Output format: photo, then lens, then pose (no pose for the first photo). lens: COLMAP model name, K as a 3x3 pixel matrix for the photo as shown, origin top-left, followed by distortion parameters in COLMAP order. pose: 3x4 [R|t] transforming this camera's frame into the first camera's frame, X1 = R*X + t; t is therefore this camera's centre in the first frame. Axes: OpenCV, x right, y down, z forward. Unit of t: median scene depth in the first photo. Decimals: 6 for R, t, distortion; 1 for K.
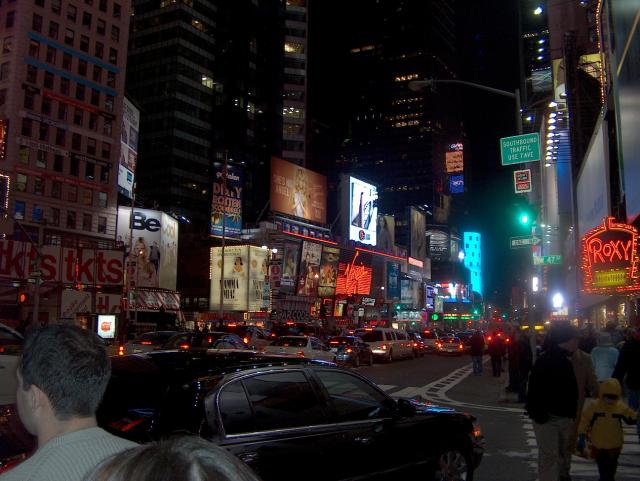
lens RADIAL K [[693.6, 0, 315.8], [0, 693.6, 241.6], [0, 0, 1]] dist [-0.153094, 0.000000]
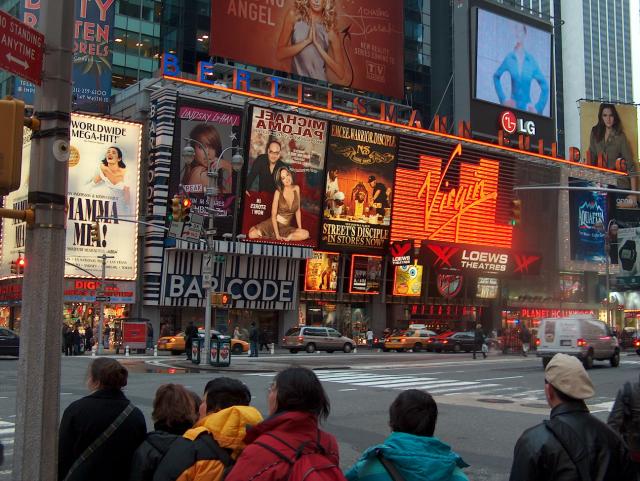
lens RADIAL K [[747.3, 0, 320.7], [0, 747.3, 239.6], [0, 0, 1]] dist [-0.004524, 0.000000]
pose [[0.908405, -0.033888, -0.416715, 0.188094], [0.040874, 0.999133, 0.007851, 0.071287], [0.416088, -0.024164, 0.909003, 0.586625]]
